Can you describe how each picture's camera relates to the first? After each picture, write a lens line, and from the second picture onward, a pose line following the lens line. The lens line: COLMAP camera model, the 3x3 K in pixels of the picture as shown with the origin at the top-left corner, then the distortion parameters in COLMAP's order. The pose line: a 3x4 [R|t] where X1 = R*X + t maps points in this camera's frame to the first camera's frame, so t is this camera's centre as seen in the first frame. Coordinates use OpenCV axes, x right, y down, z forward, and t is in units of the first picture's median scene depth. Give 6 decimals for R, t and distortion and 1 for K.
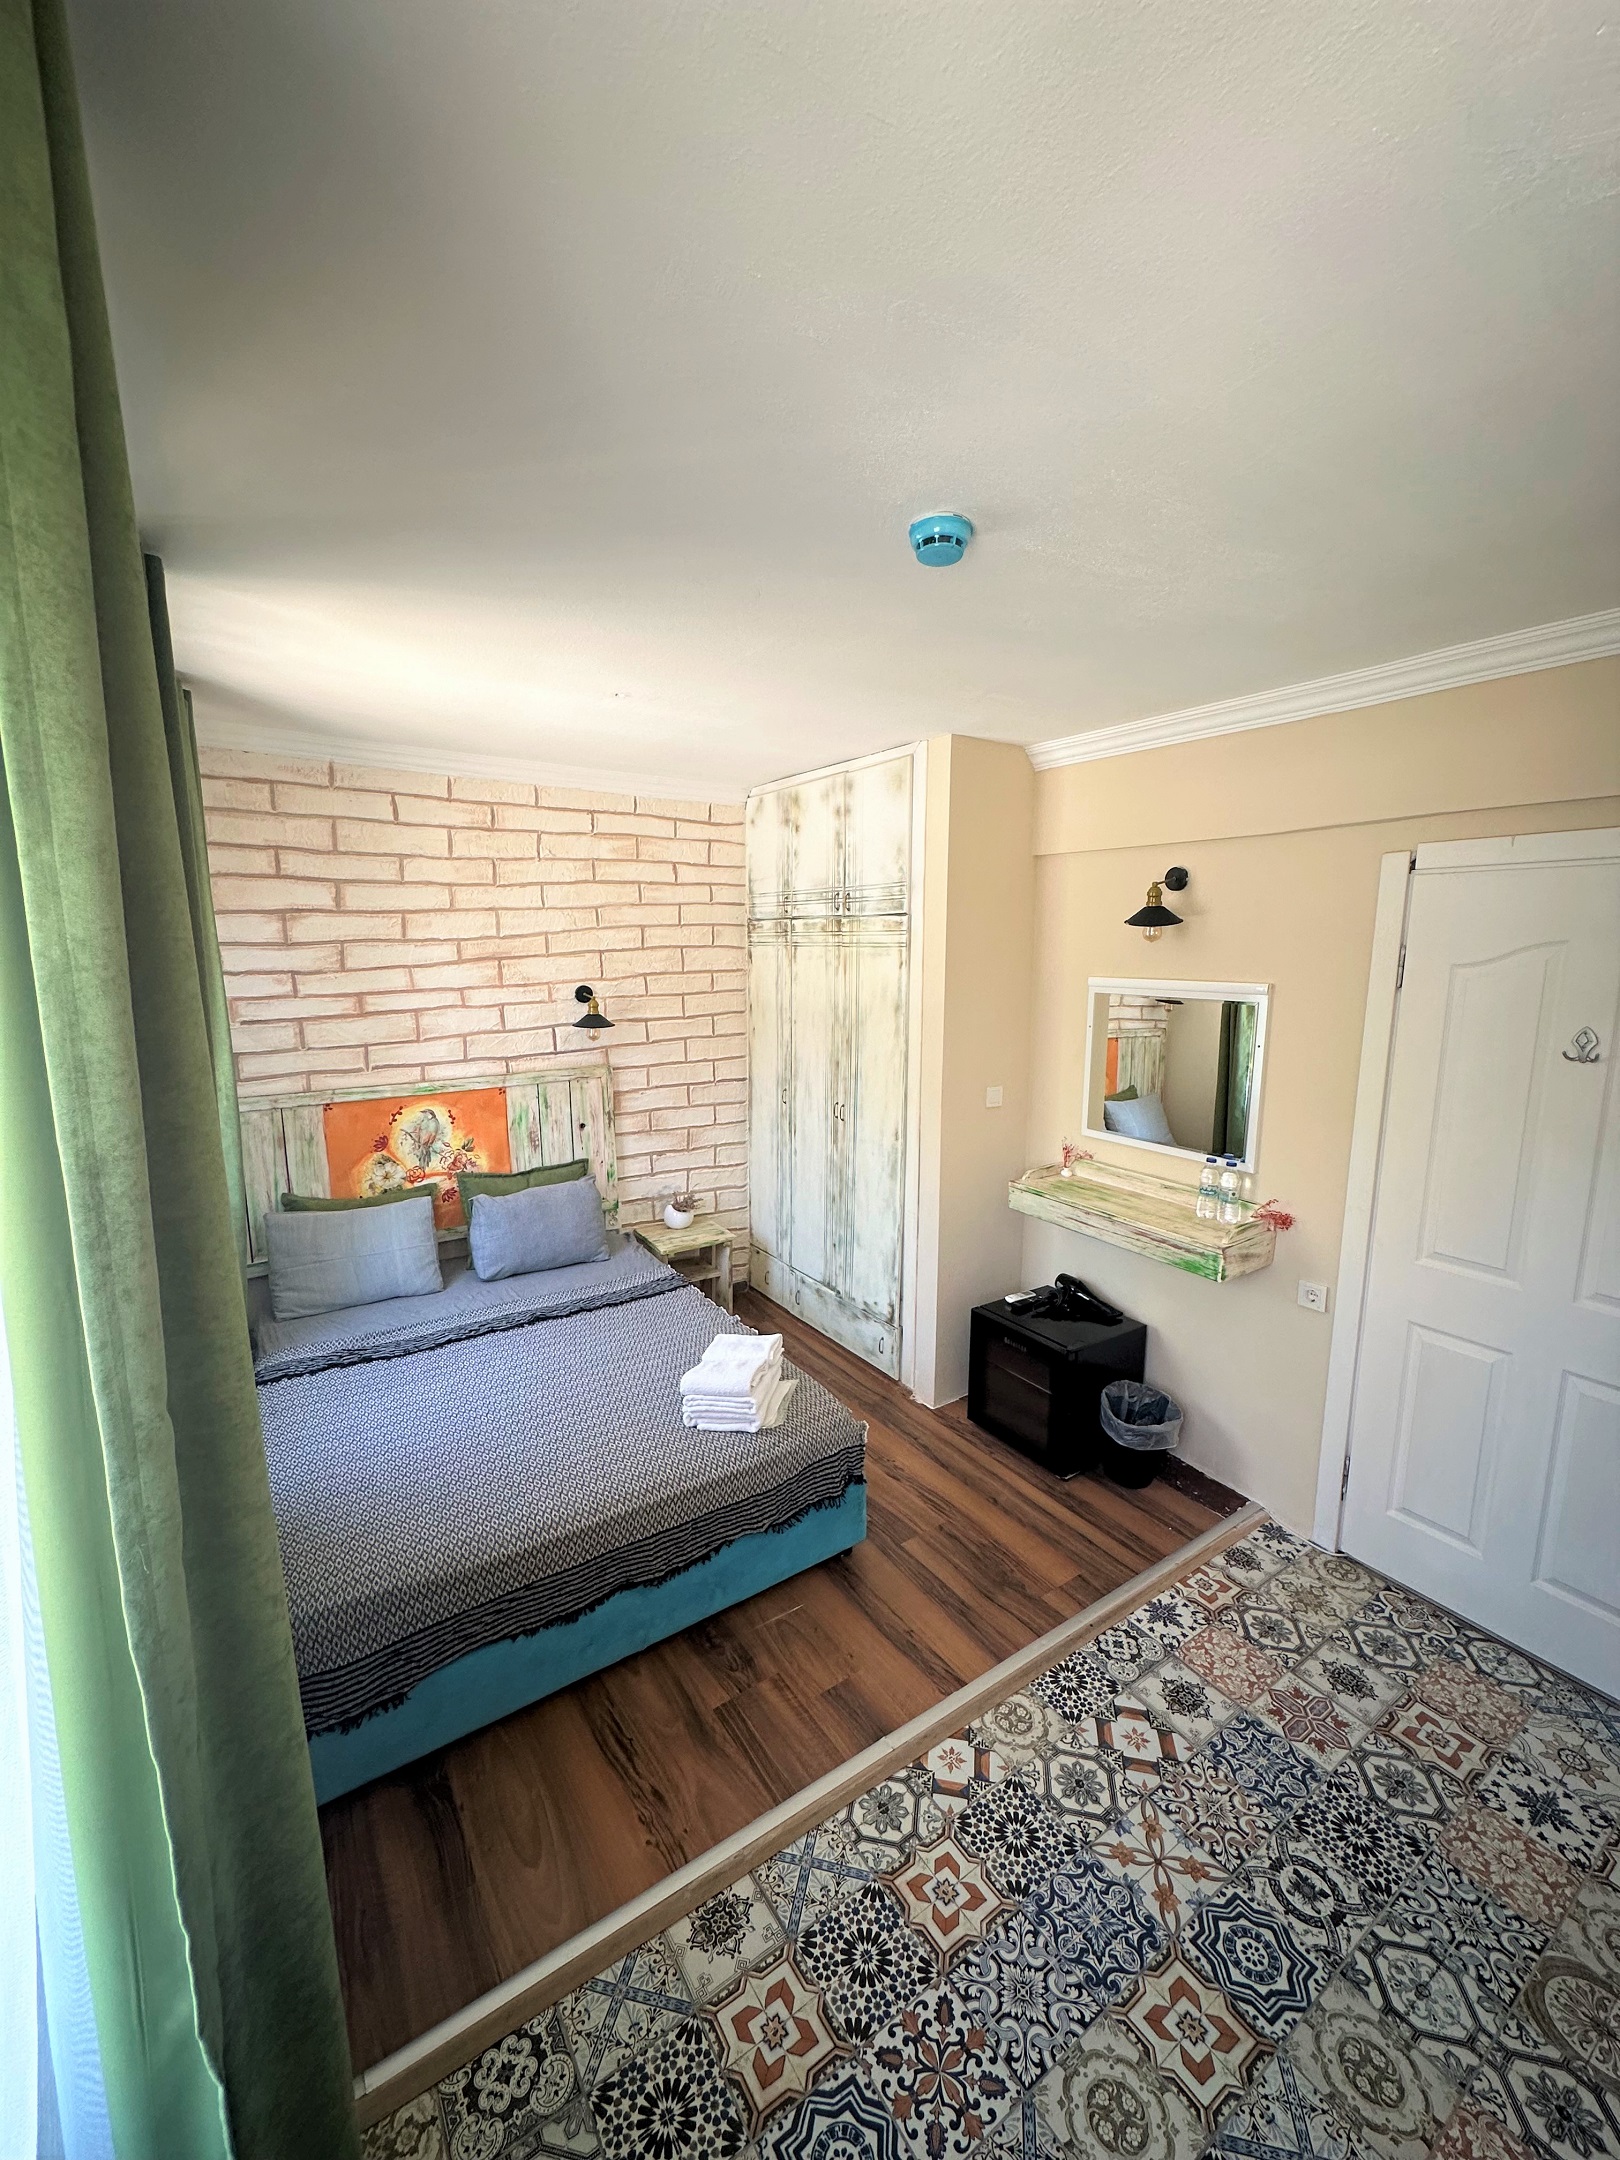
lens RADIAL K [[852.9, 0, 813.8], [0, 852.9, 1080.4], [0, 0, 1]] dist [-0.009369, 0.003346]
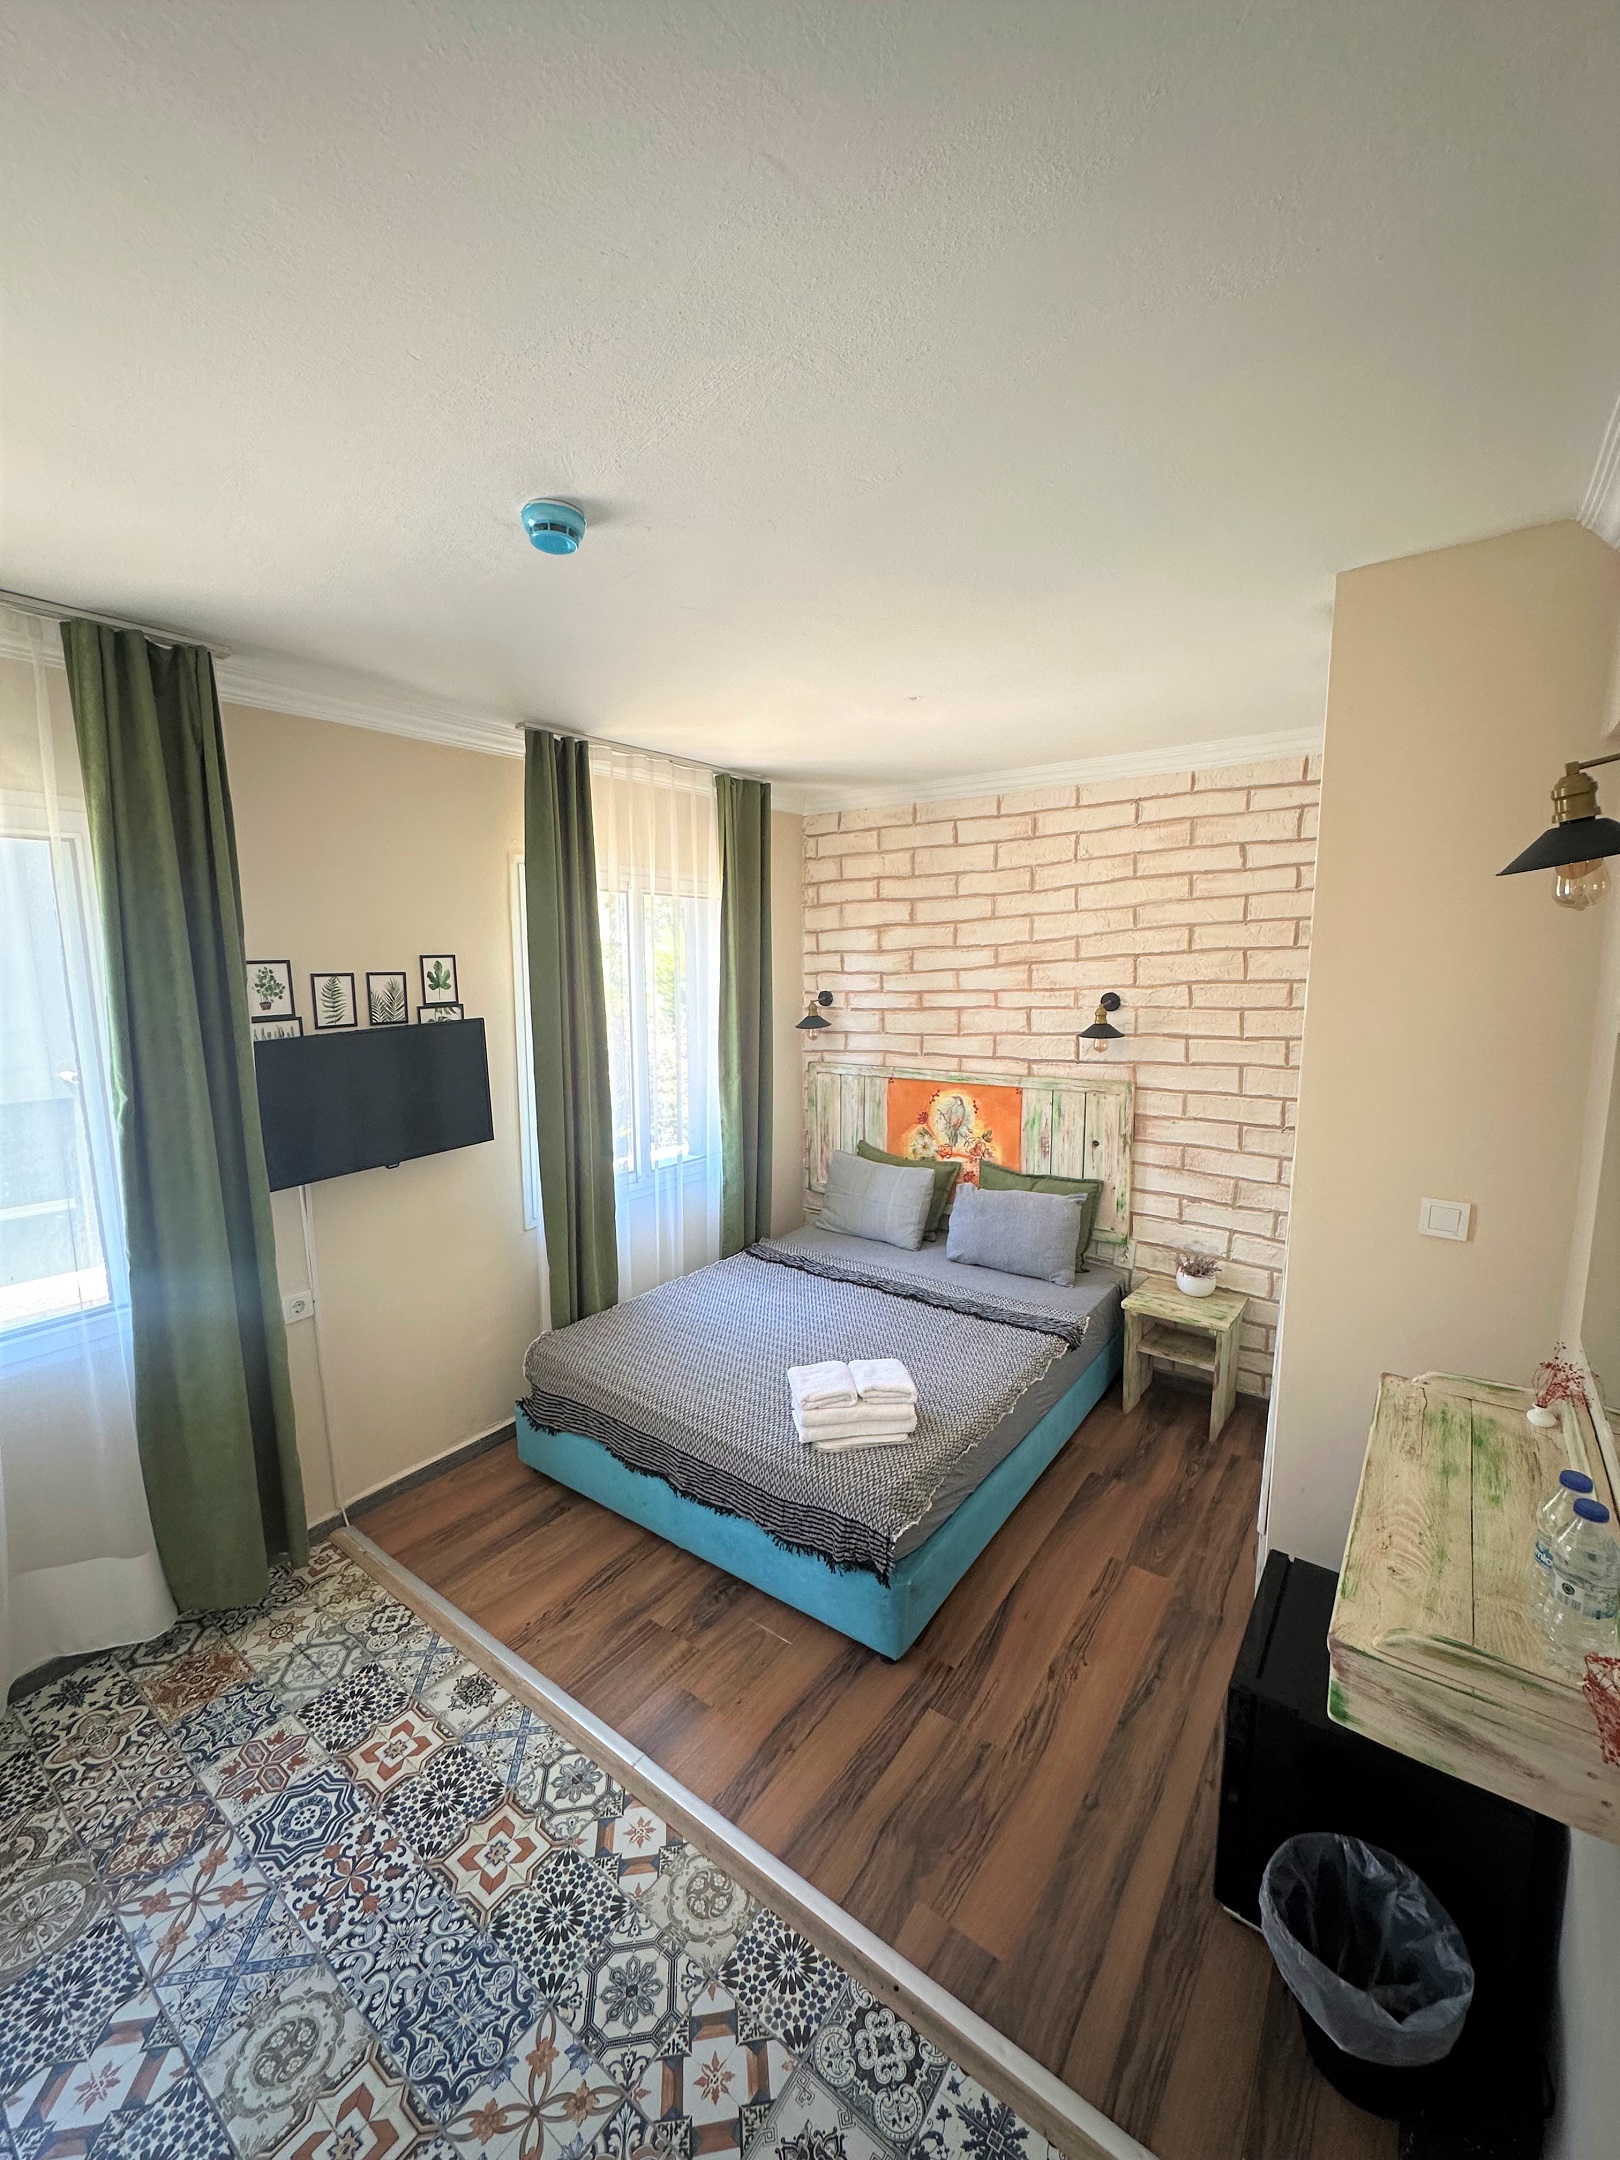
lens RADIAL K [[860.6, 0, 813.5], [0, 860.6, 1076.0], [0, 0, 1]] dist [-0.000937, 0.001088]
pose [[0.342263, 0.118796, -0.932064, 0.933549], [-0.141752, 0.987150, 0.073764, -0.085465], [0.928850, 0.106875, 0.354705, 0.719452]]
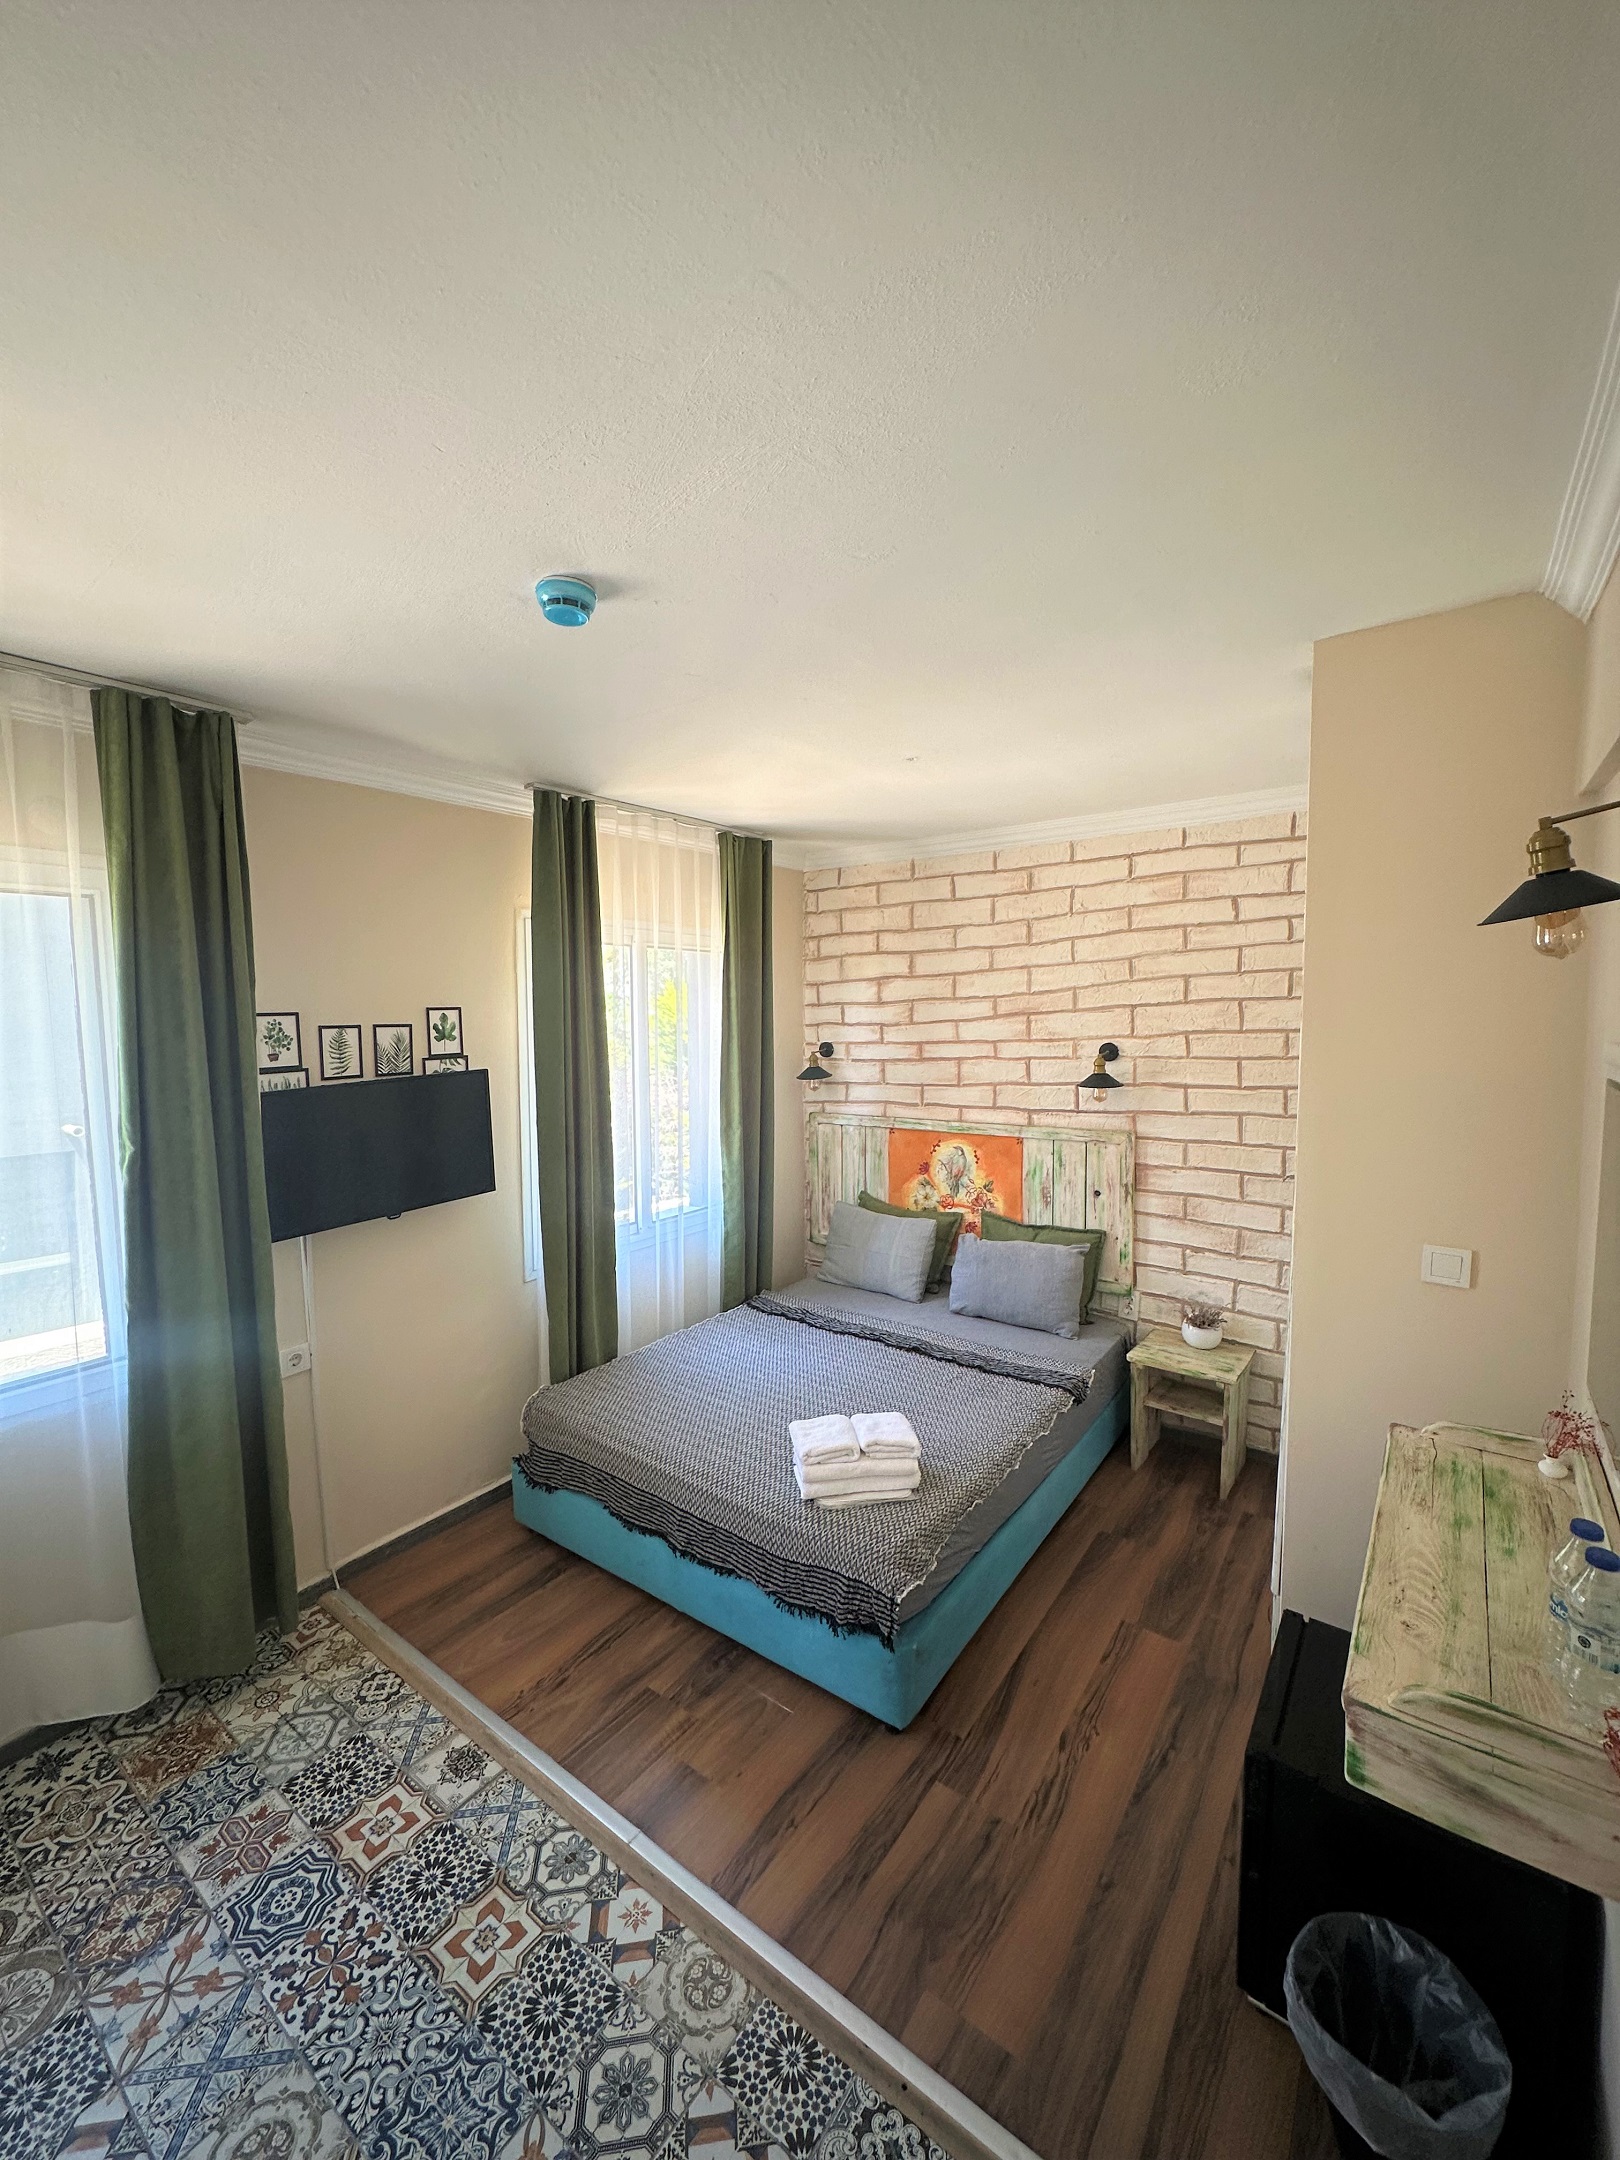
lens RADIAL K [[860.6, 0, 813.5], [0, 860.6, 1076.0], [0, 0, 1]] dist [-0.000937, 0.001088]
pose [[0.341294, 0.060878, -0.937983, 0.944056], [-0.139263, 0.990162, 0.013592, -0.081579], [0.929583, 0.125987, 0.346415, 0.716177]]
